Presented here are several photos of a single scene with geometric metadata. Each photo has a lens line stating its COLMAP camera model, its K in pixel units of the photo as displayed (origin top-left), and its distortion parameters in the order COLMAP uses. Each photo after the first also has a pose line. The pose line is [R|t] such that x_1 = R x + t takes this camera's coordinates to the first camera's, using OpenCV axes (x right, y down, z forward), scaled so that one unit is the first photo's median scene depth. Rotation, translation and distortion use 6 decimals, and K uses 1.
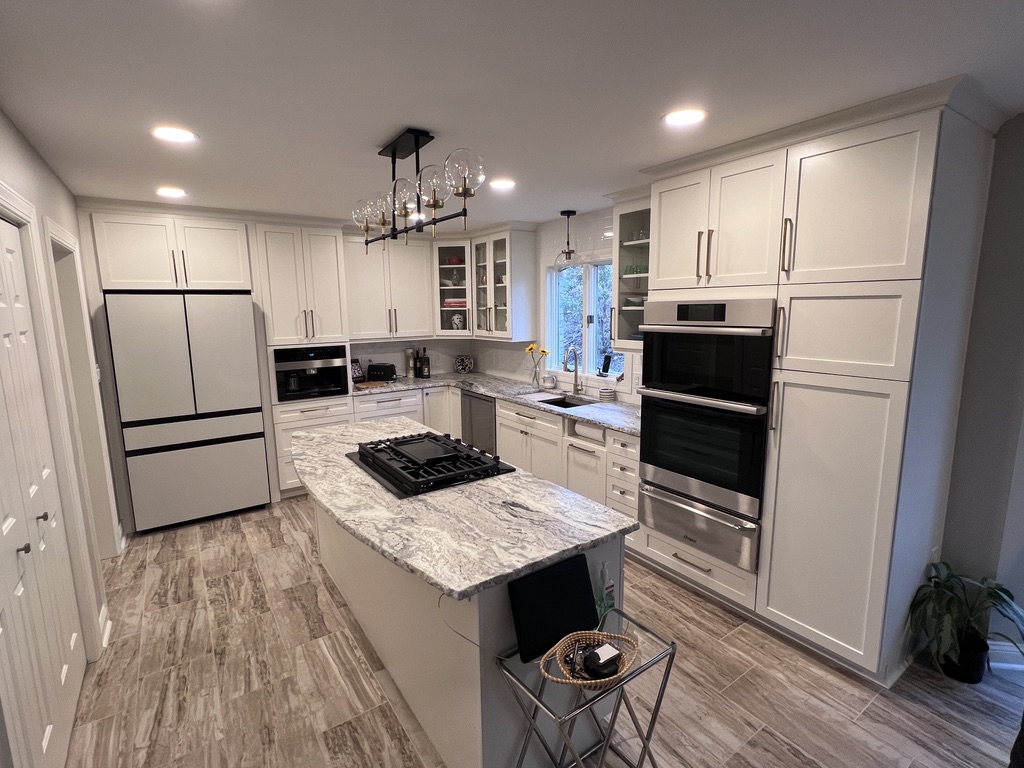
lens RADIAL K [[492.6, 0, 511.0], [0, 492.6, 382.5], [0, 0, 1]] dist [-0.003506, 0.001539]
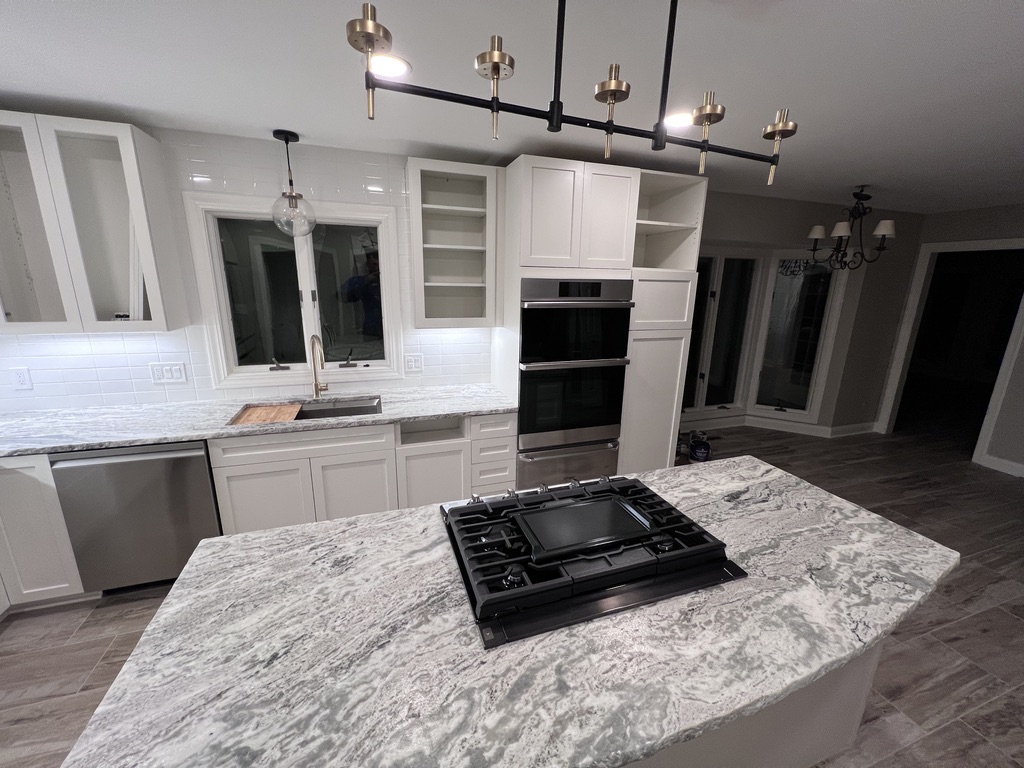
lens RADIAL K [[407.9, 0, 511.4], [0, 407.9, 381.7], [0, 0, 1]] dist [-0.001567, 0.000461]
pose [[0.272554, -0.216147, 0.937547, -0.588919], [0.125268, 0.974117, 0.188161, -0.126197], [-0.953951, 0.066161, 0.292576, 0.851611]]
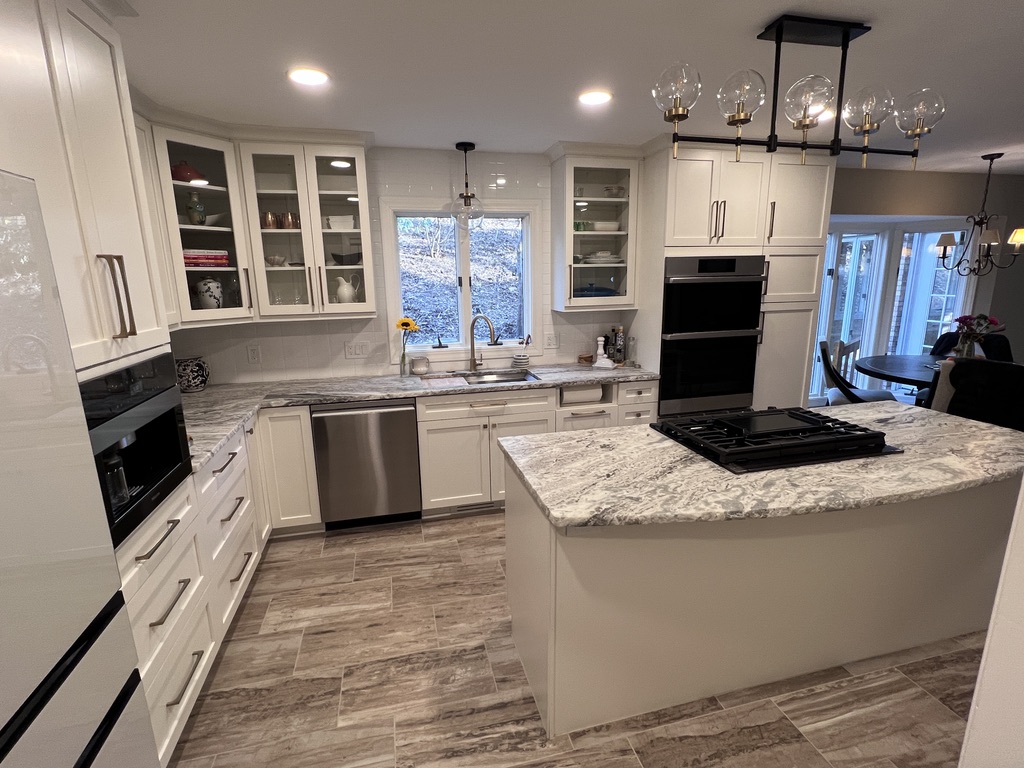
lens RADIAL K [[492.6, 0, 510.8], [0, 492.6, 384.0], [0, 0, 1]] dist [-0.003506, 0.001539]
pose [[0.351257, -0.194588, 0.915835, -0.998218], [0.156855, 0.976570, 0.147333, -0.109758], [-0.923047, 0.091901, 0.373549, 1.003927]]
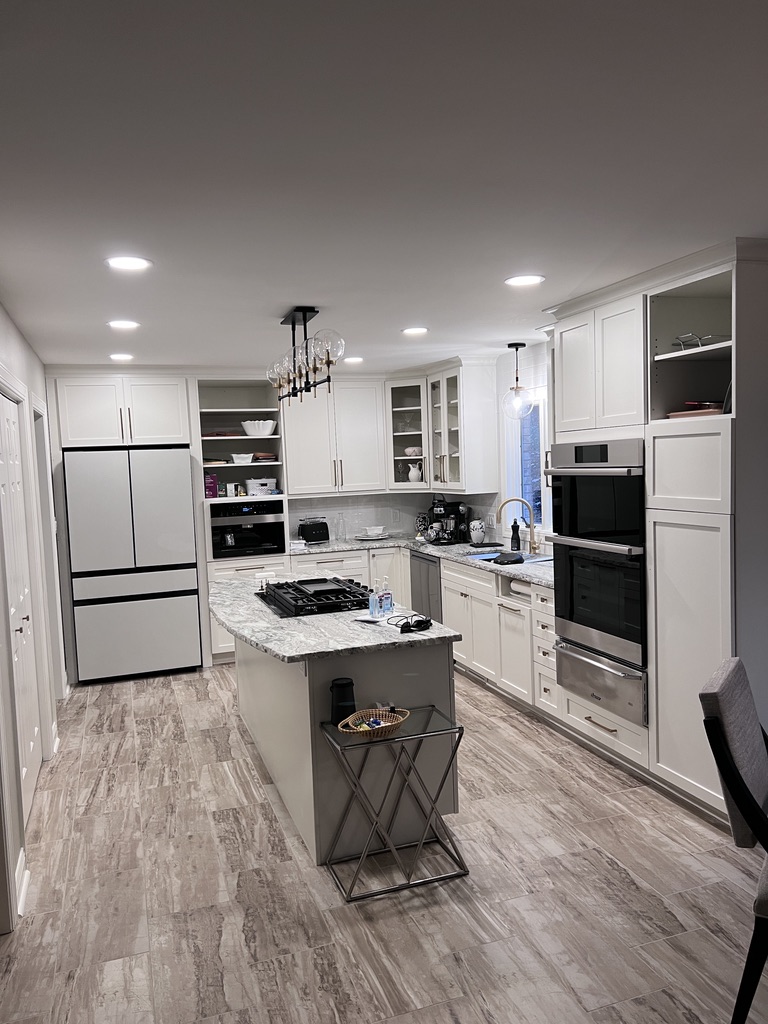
lens RADIAL K [[766.3, 0, 381.9], [0, 766.3, 515.2], [0, 0, 1]] dist [0.063674, -0.071980]
pose [[0.962918, -0.006414, -0.269719, 0.381684], [-0.013781, 0.997243, -0.072915, 0.091866], [0.269443, 0.073928, 0.960175, -0.542816]]
